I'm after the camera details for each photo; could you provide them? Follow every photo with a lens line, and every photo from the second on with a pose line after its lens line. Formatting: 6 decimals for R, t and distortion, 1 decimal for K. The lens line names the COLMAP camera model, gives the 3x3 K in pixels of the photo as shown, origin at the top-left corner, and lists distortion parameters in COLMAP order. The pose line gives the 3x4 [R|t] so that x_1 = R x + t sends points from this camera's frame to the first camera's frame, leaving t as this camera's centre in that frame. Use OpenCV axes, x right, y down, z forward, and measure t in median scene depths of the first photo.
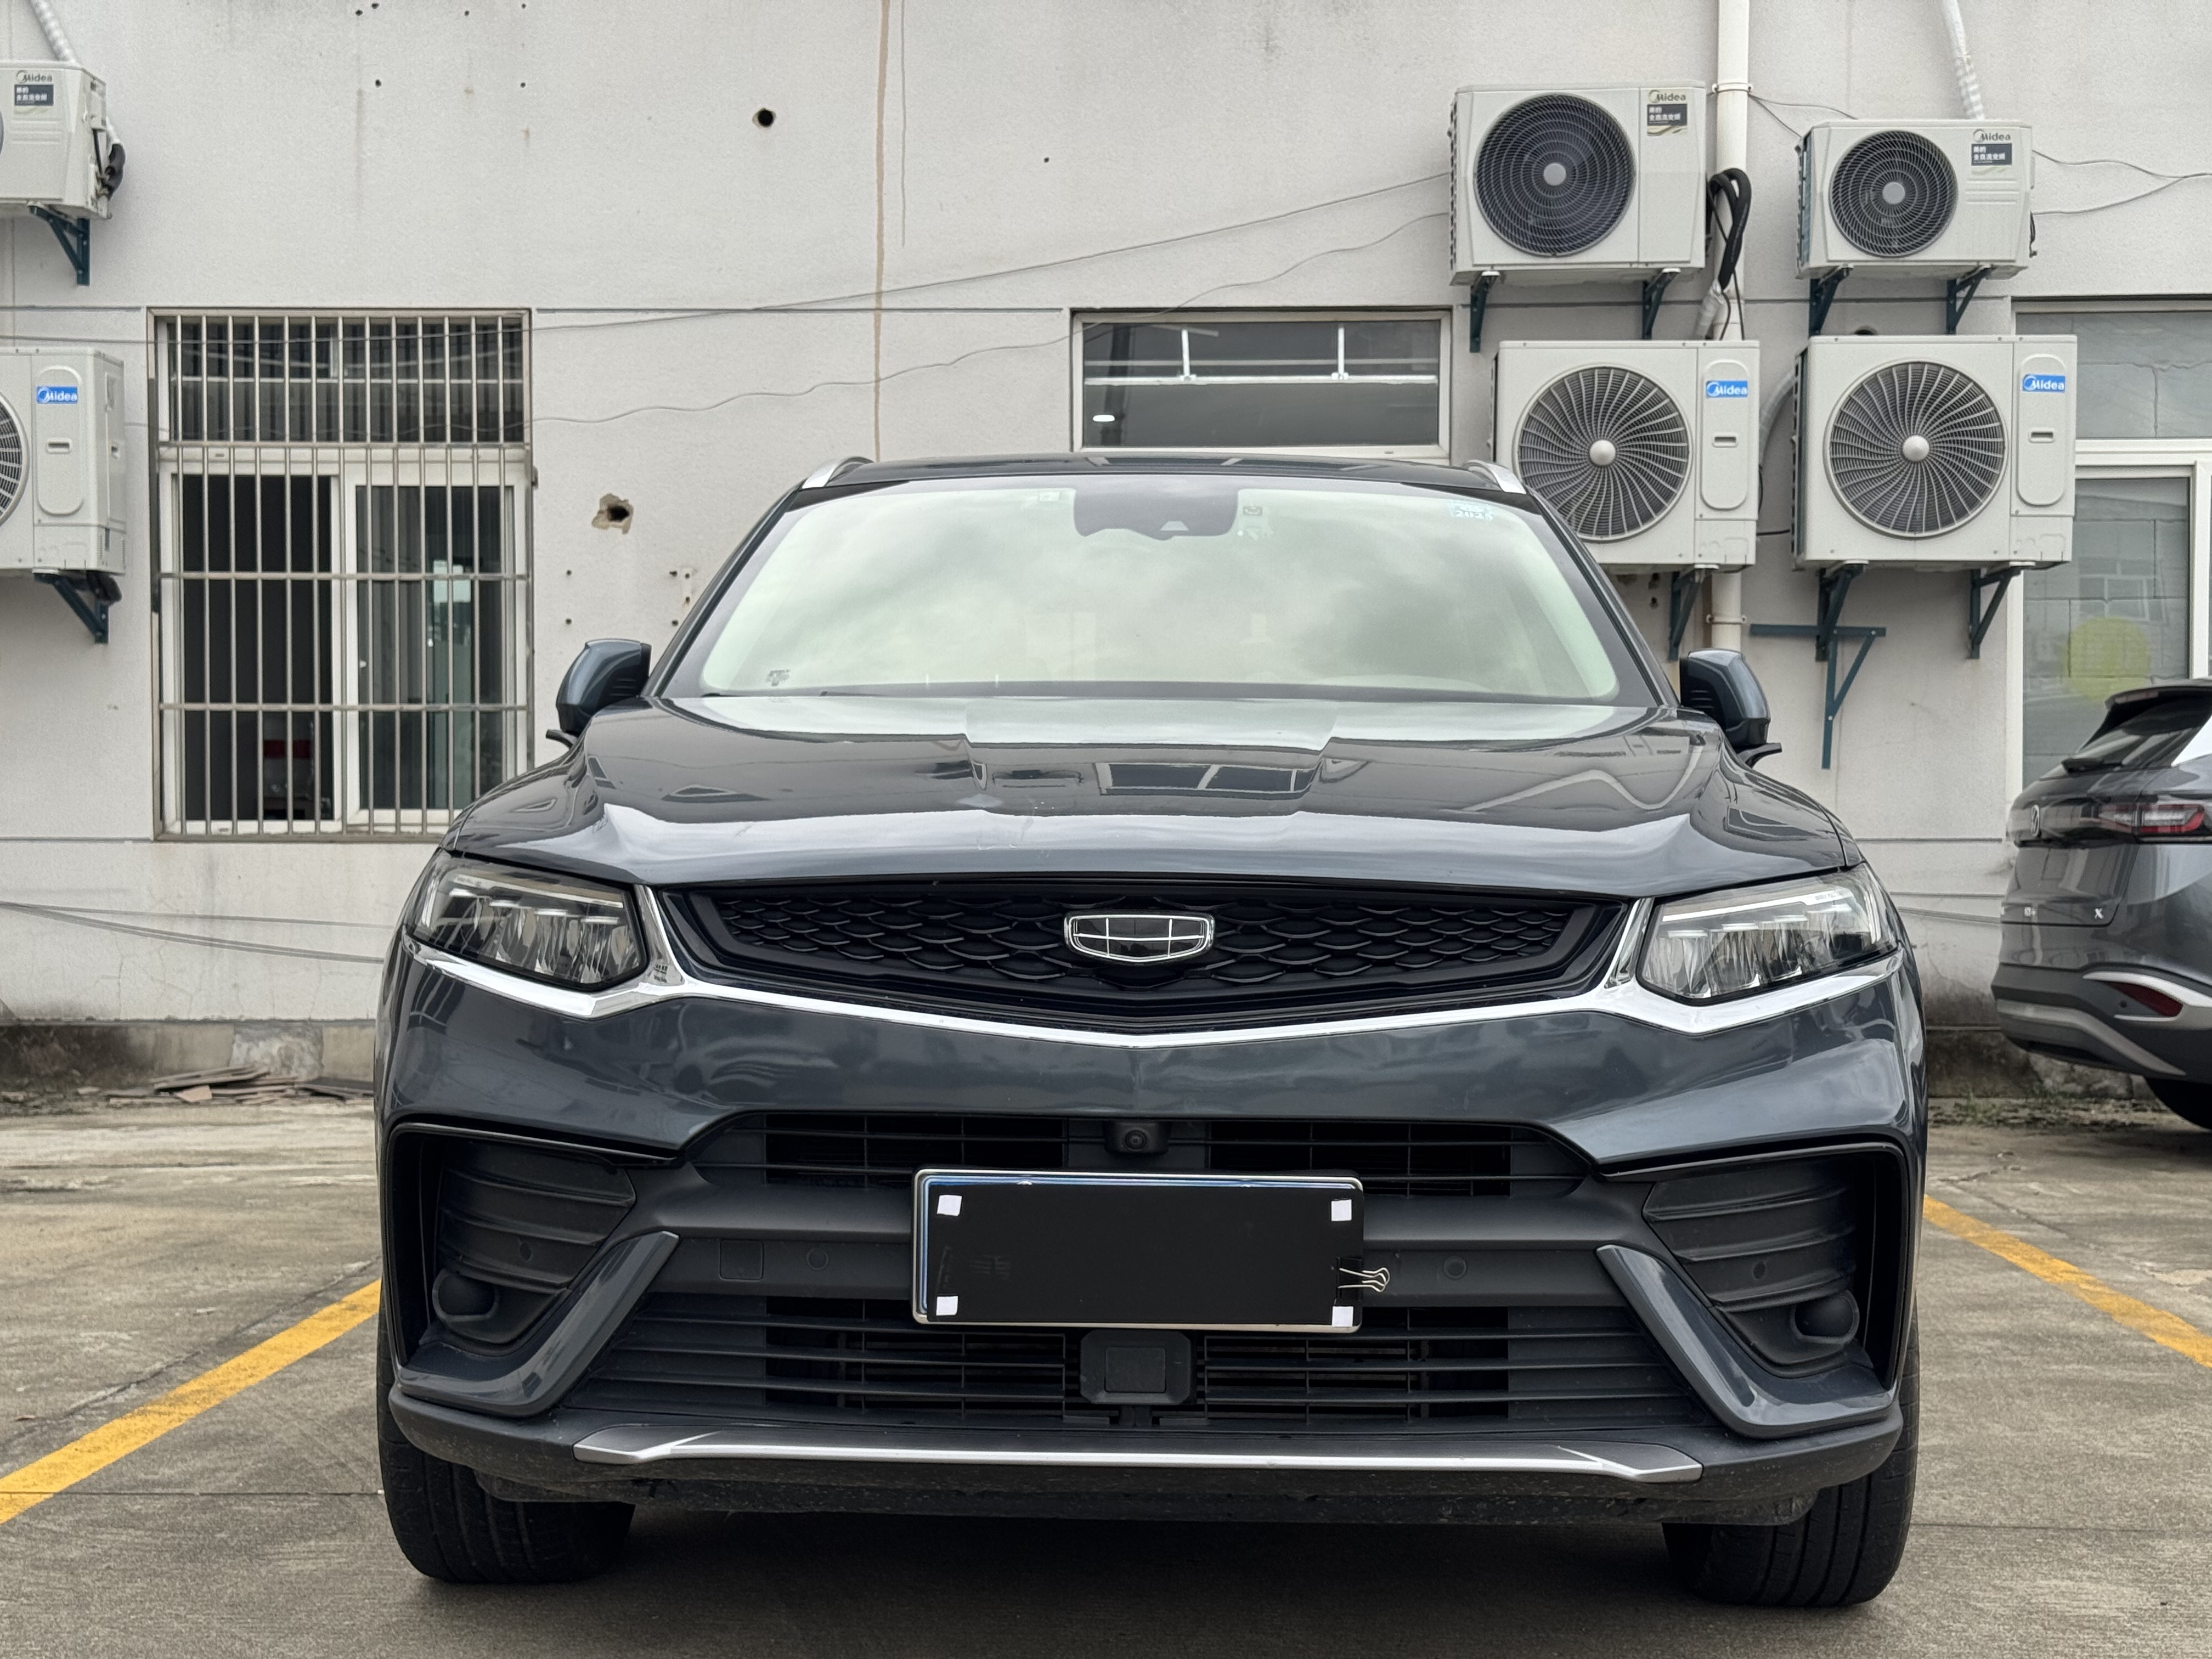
lens RADIAL K [[3119.1, 0, 1106.0], [0, 3119.1, 829.5], [0, 0, 1]] dist [0.241546, -0.409105]
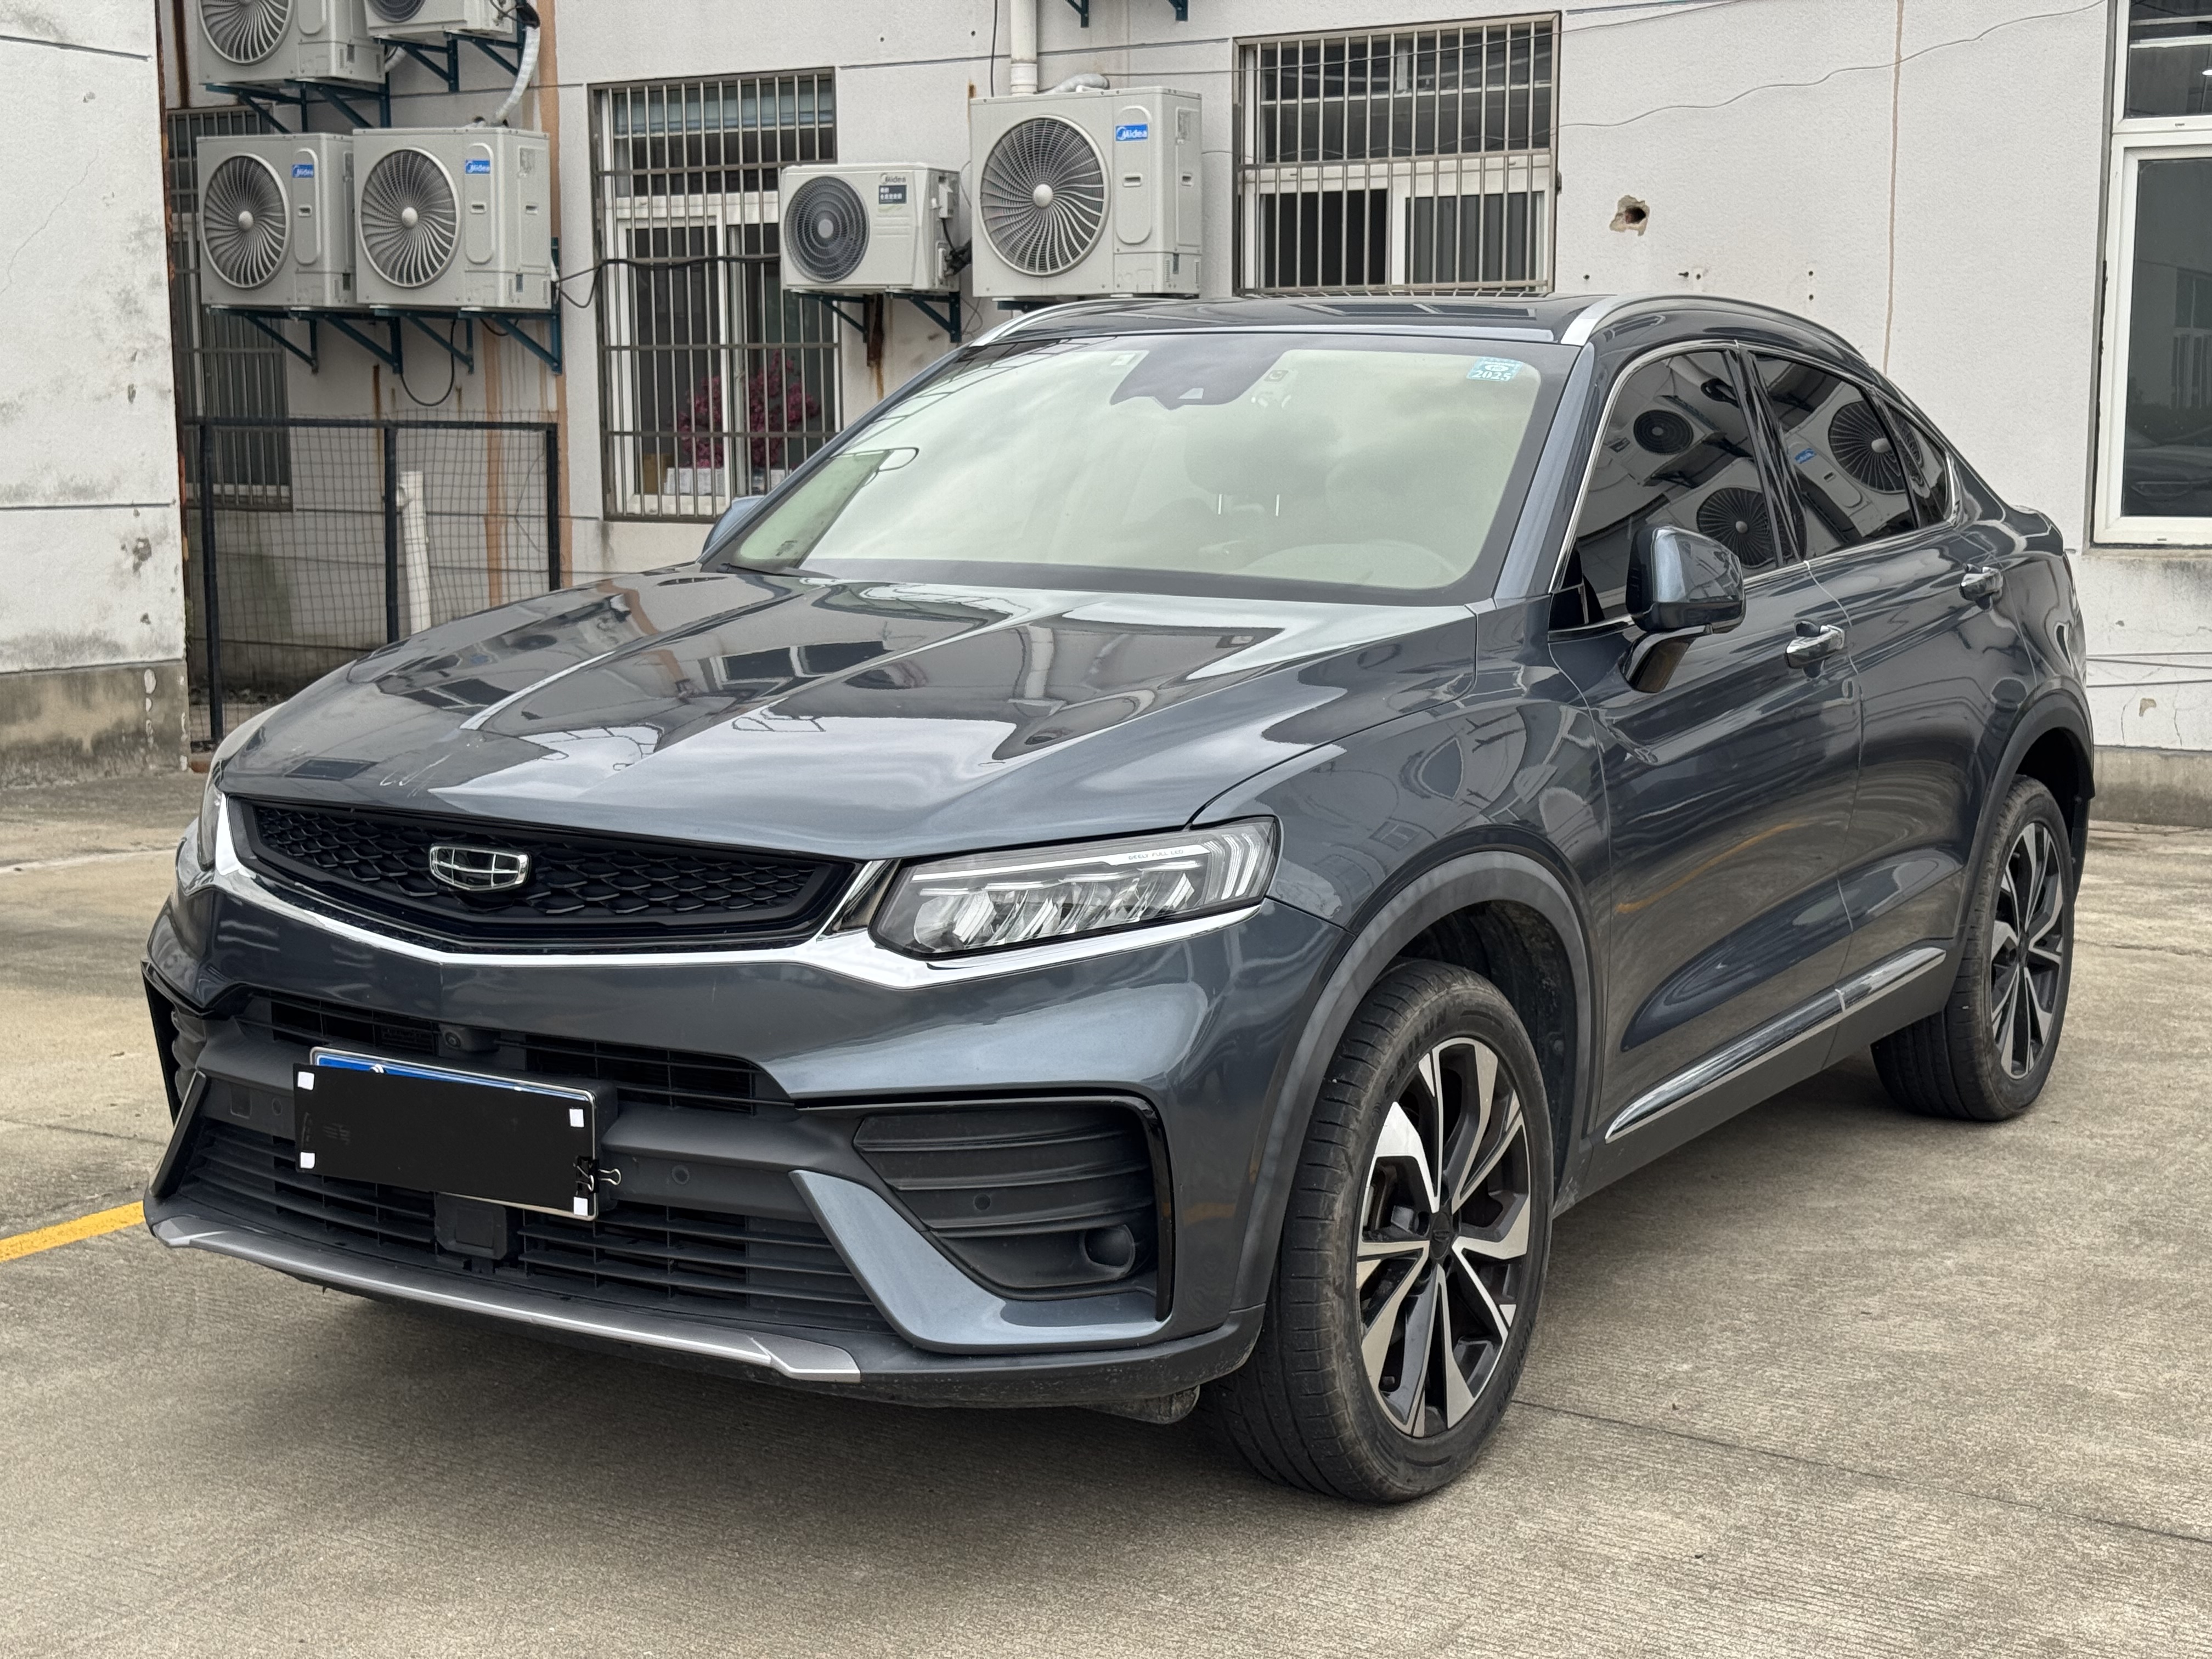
lens RADIAL K [[3151.4, 0, 1106.0], [0, 3151.4, 829.5], [0, 0, 1]] dist [0.198873, -0.447765]
pose [[0.861142, 0.068421, -0.503739, 0.237241], [-0.003435, 0.991662, 0.128822, -0.039118], [0.508353, -0.109204, 0.854196, 0.030804]]
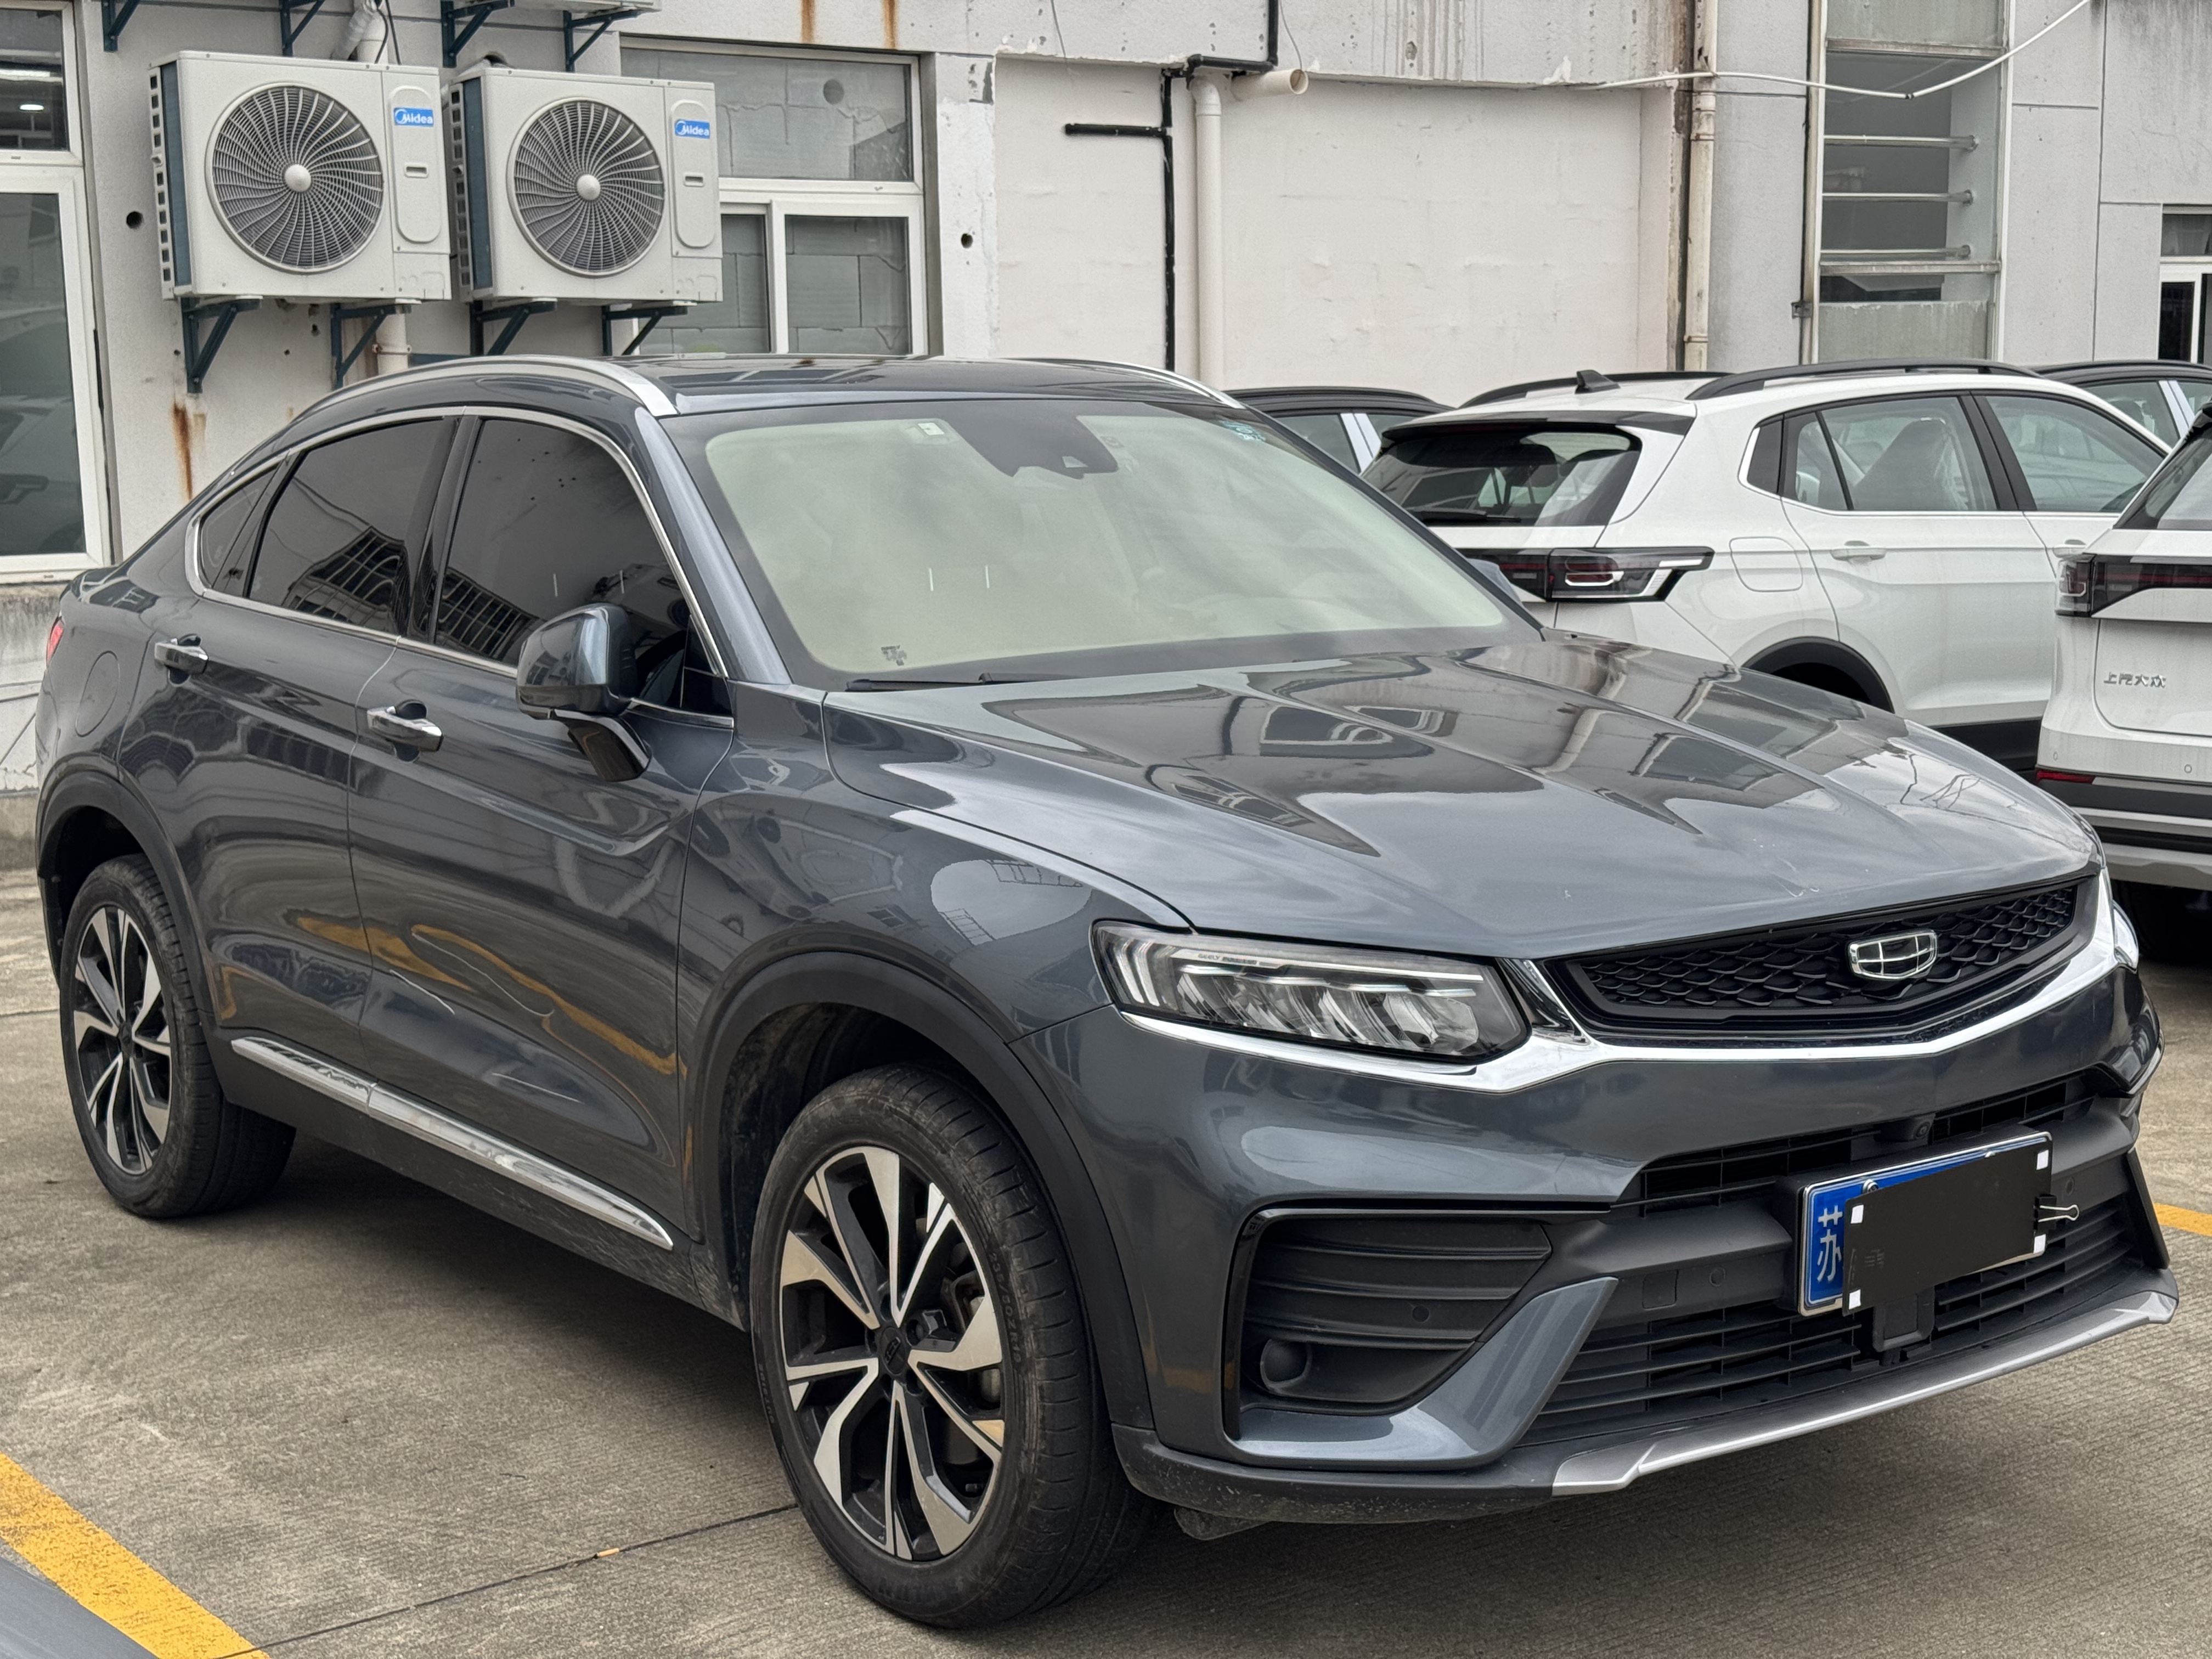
lens RADIAL K [[3151.4, 0, 1106.0], [0, 3151.4, 829.5], [0, 0, 1]] dist [0.198873, -0.447765]
pose [[0.775631, -0.106078, 0.622209, -0.276880], [0.023871, 0.990001, 0.139025, -0.053608], [-0.630736, -0.092980, 0.770407, 0.081192]]
